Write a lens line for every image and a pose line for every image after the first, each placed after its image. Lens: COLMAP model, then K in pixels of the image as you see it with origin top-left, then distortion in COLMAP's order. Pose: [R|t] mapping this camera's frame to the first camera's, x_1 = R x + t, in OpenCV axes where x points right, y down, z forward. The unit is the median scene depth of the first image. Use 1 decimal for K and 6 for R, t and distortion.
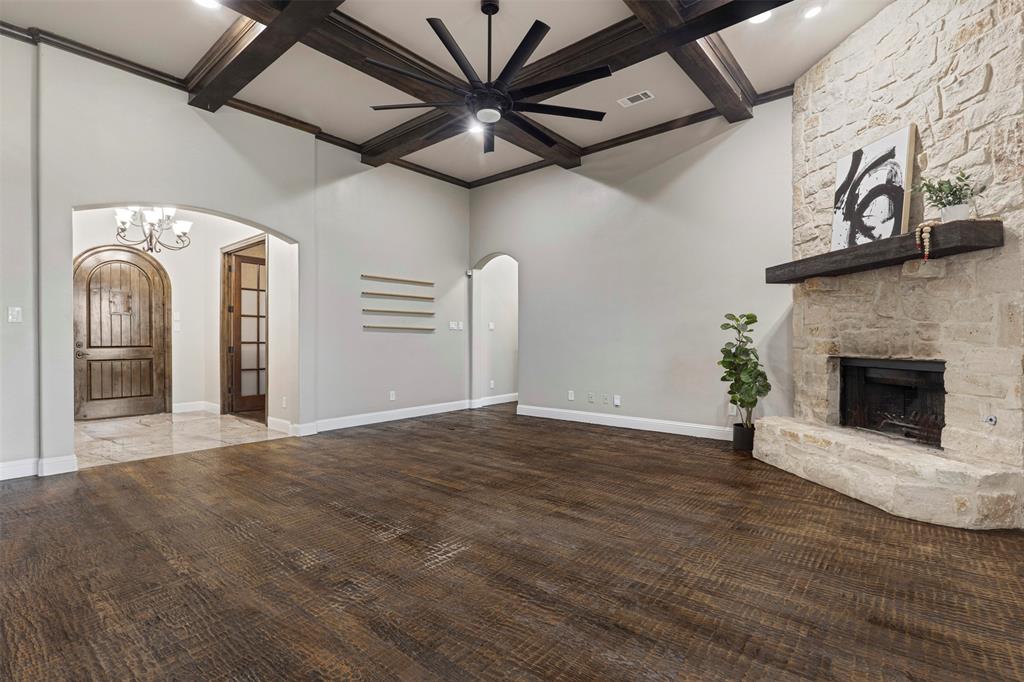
lens RADIAL K [[468.1, 0, 514.4], [0, 468.1, 341.6], [0, 0, 1]] dist [-0.010398, 0.002056]
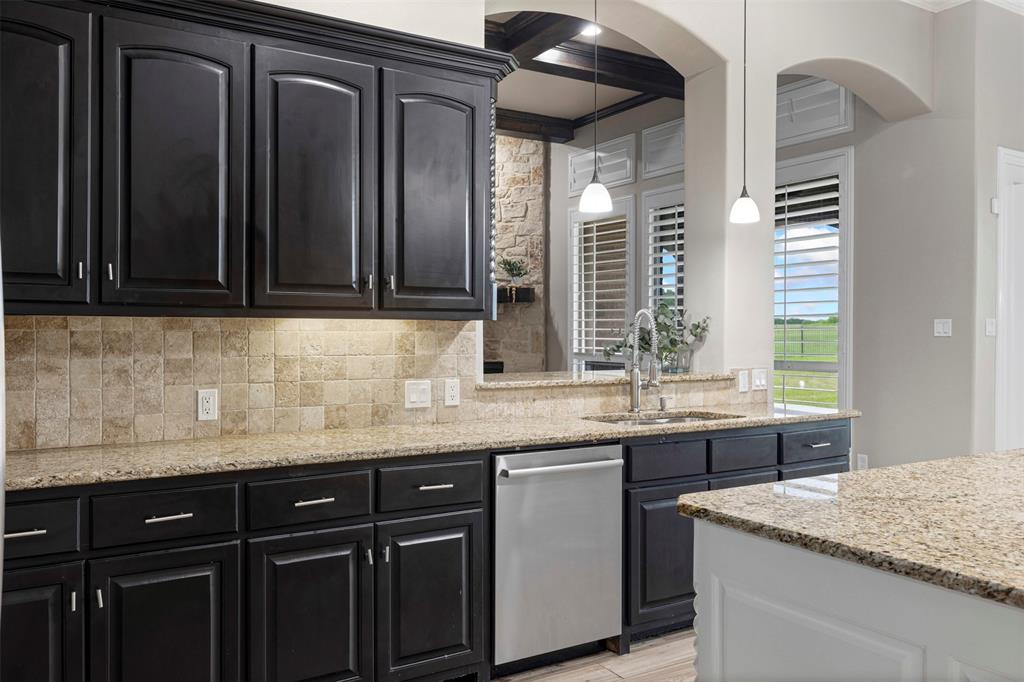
lens RADIAL K [[798.9, 0, 511.5], [0, 798.9, 338.7], [0, 0, 1]] dist [0.002699, 0.000150]
pose [[0.316220, -0.003738, 0.948679, -2.053583], [0.001807, 0.999993, 0.003338, -0.059622], [-0.948684, 0.000658, 0.316224, 0.030389]]
